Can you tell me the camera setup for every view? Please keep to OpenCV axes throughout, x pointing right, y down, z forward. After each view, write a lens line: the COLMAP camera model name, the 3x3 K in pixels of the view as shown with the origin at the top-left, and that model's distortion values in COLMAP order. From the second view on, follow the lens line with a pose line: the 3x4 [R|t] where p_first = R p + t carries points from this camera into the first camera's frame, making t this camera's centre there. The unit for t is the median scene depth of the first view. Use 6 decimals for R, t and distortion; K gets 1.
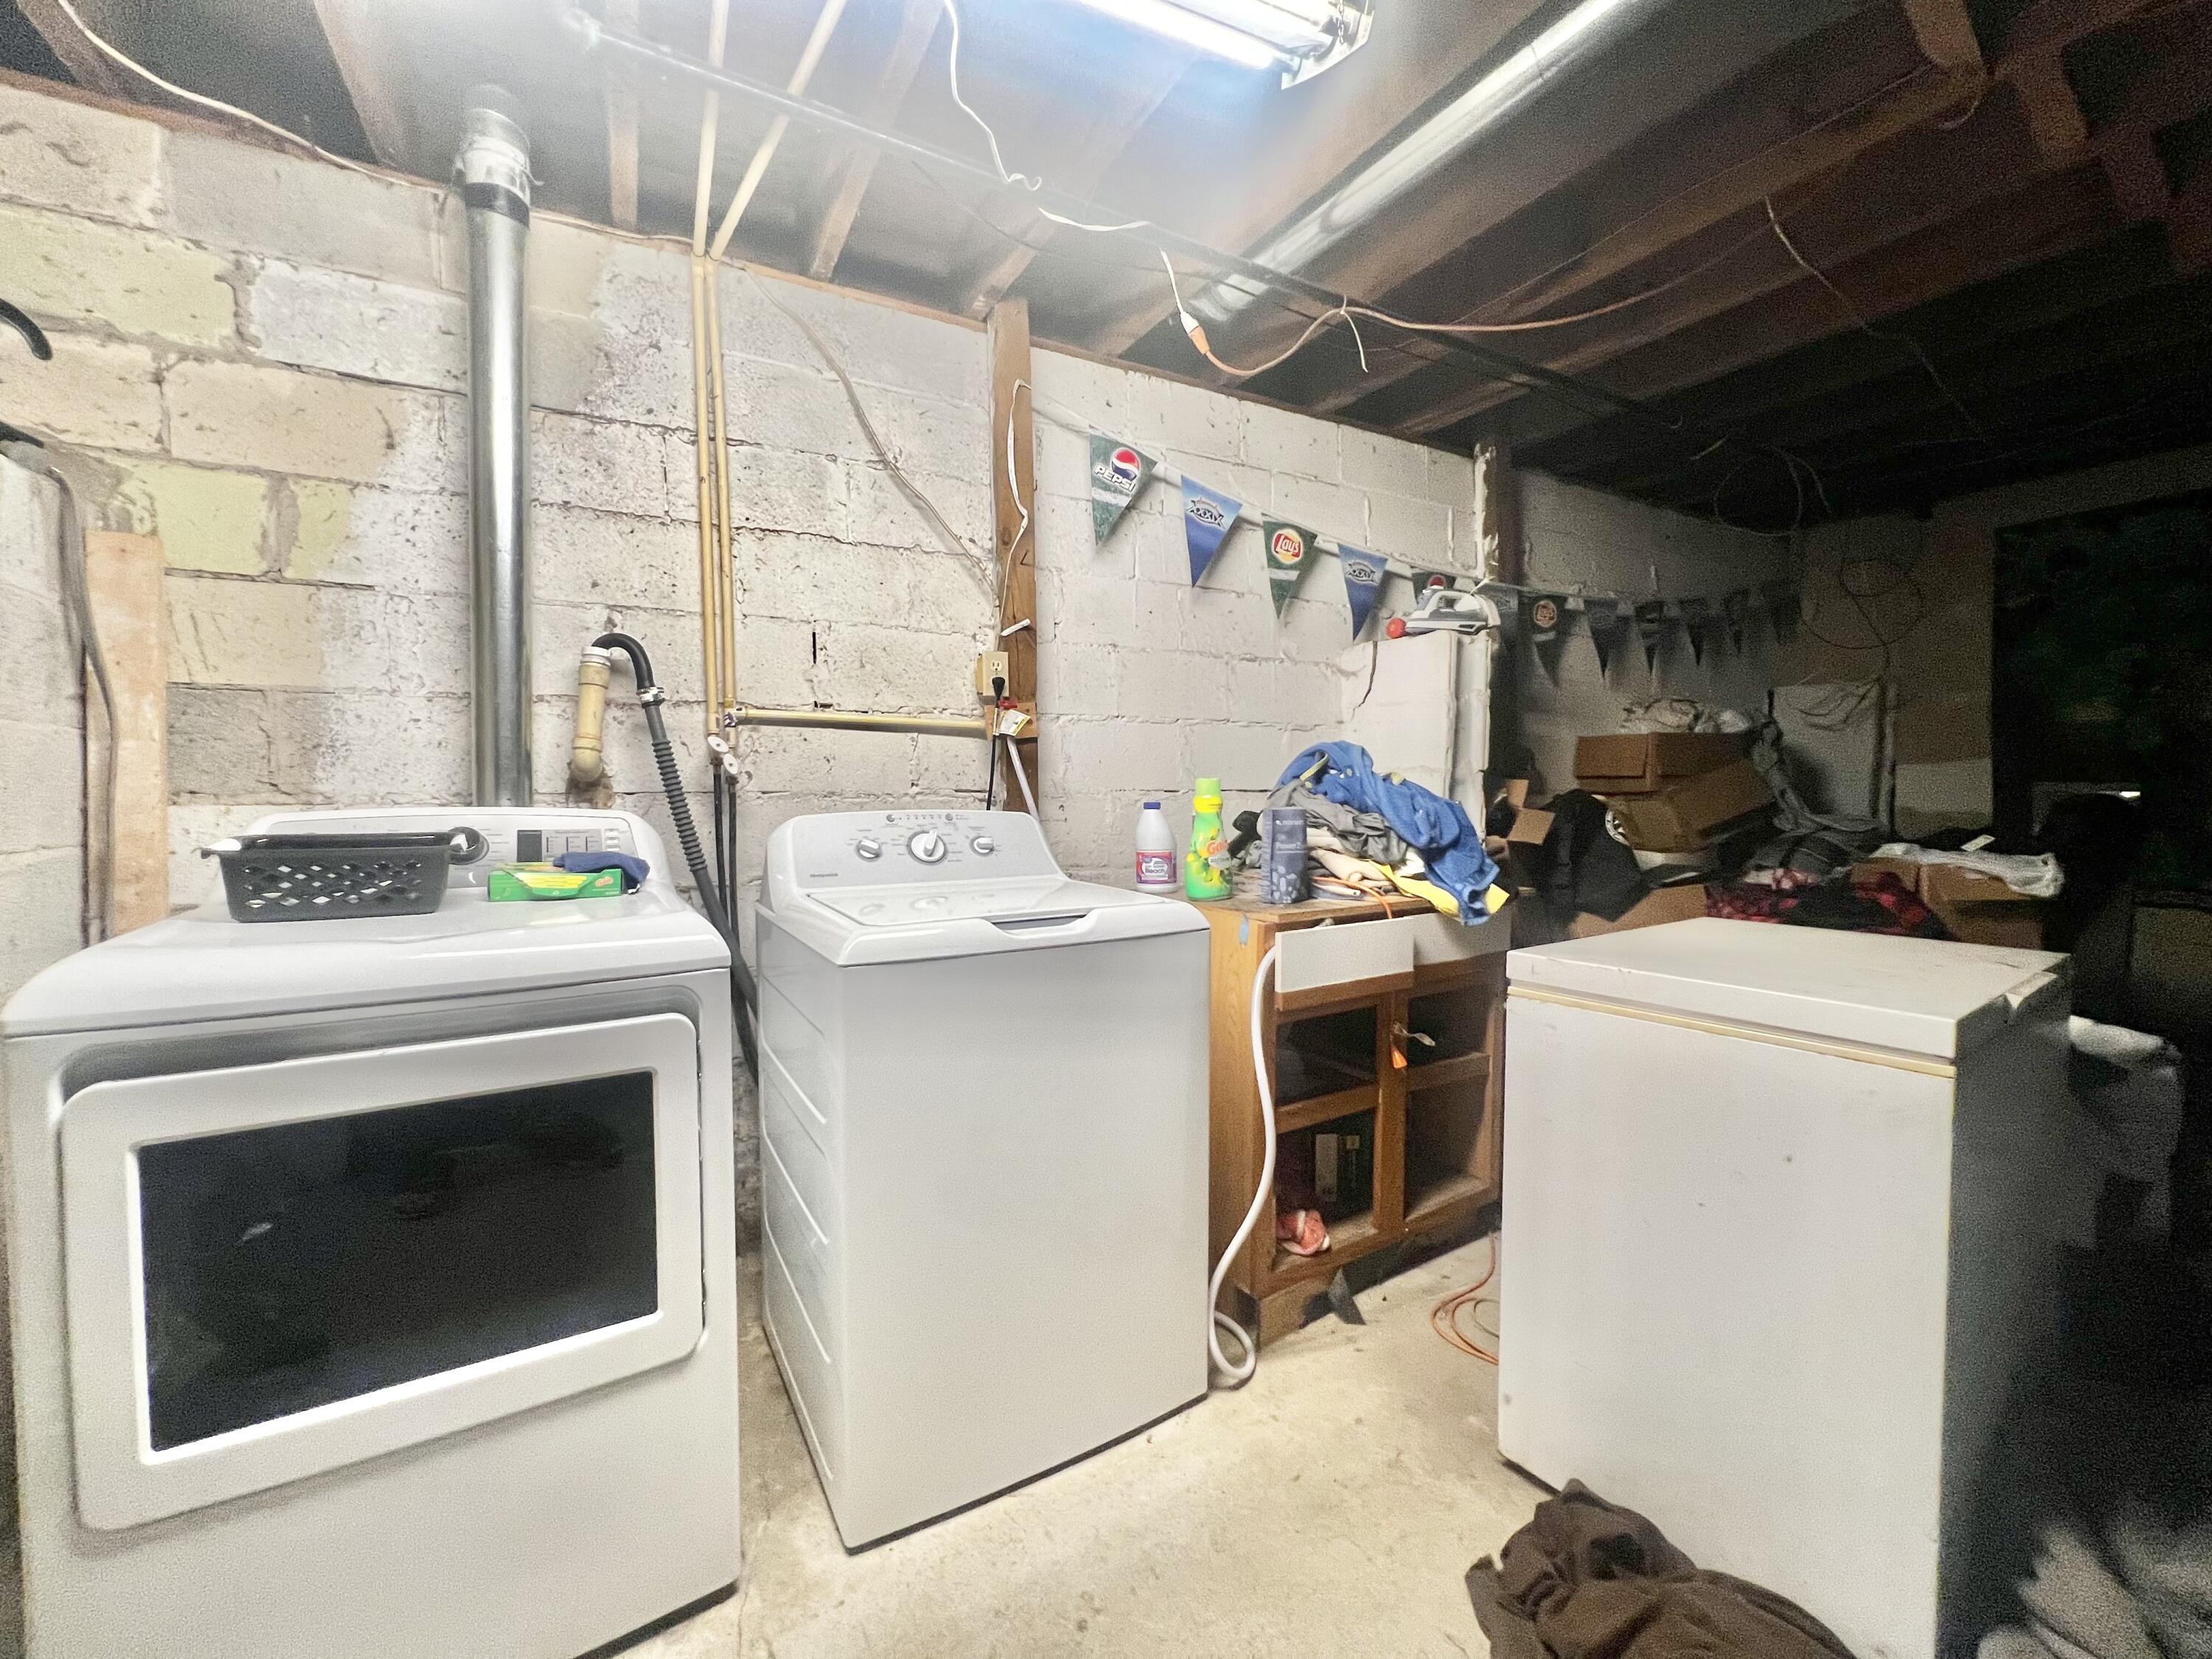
lens RADIAL K [[888.2, 0, 1108.5], [0, 888.2, 823.7], [0, 0, 1]] dist [-0.000191, -0.000060]
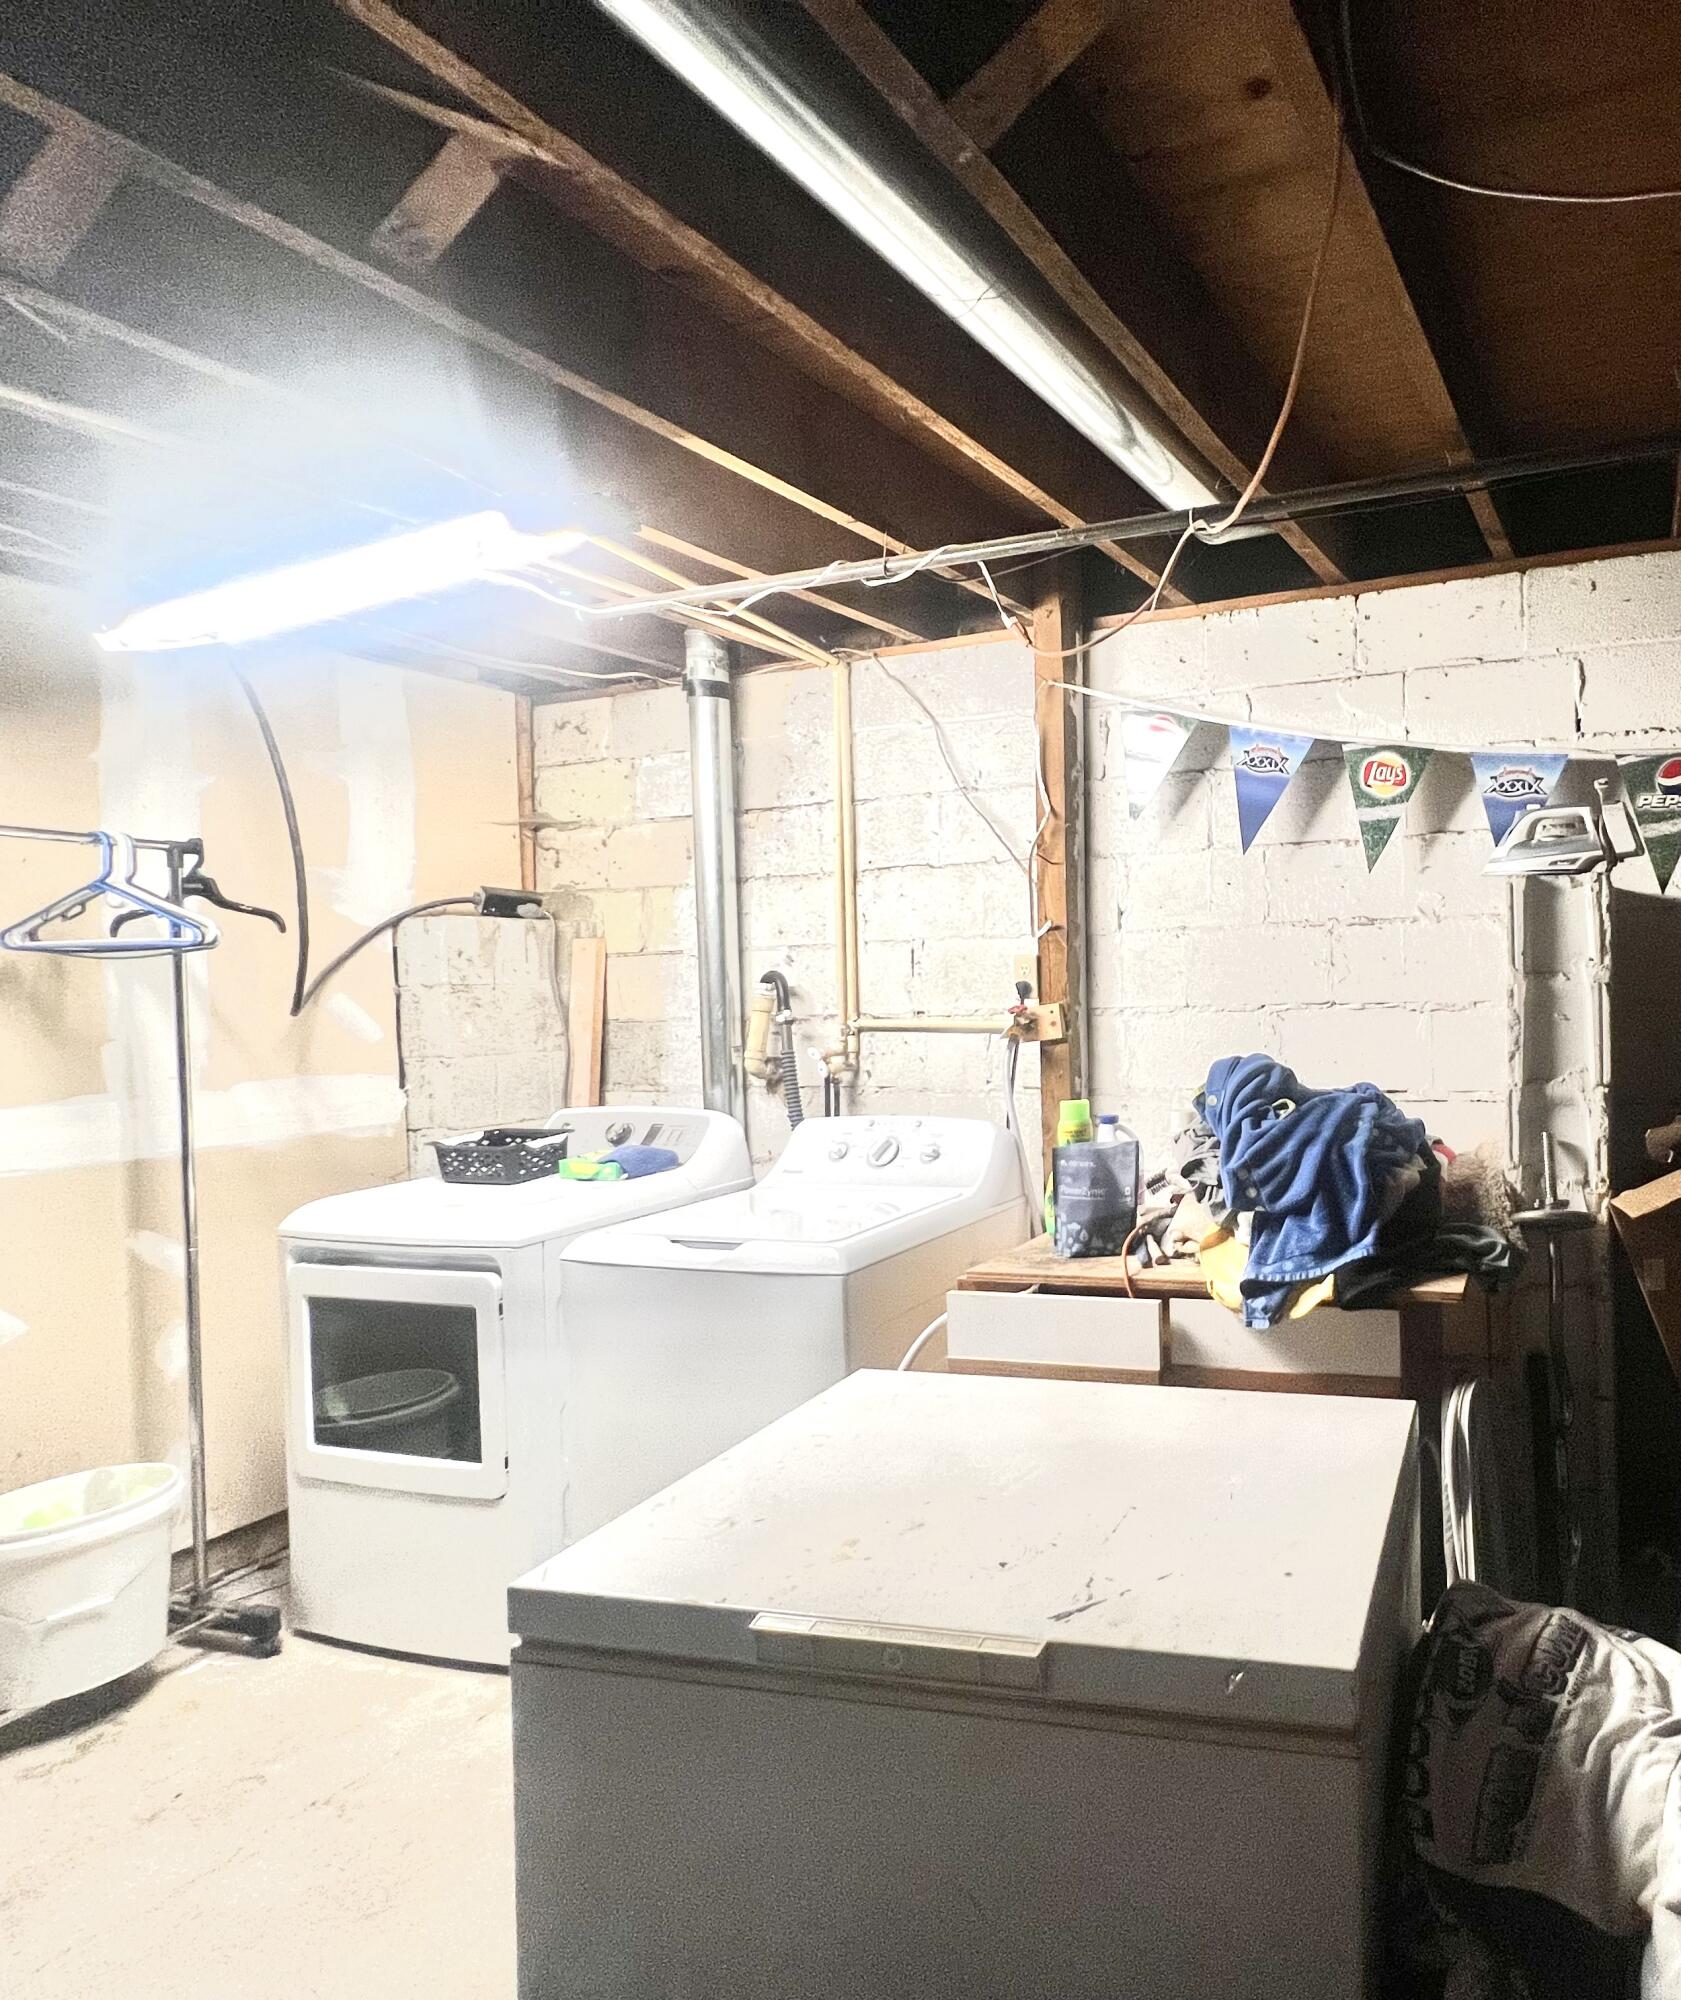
lens RADIAL K [[880.2, 0, 895.4], [0, 880.2, 1054.8], [0, 0, 1]] dist [0.002809, 0.000274]
pose [[0.696610, -0.004317, -0.717437, 0.484000], [-0.004151, 0.999941, -0.010048, -0.068059], [0.717438, 0.009977, 0.696550, 0.190079]]
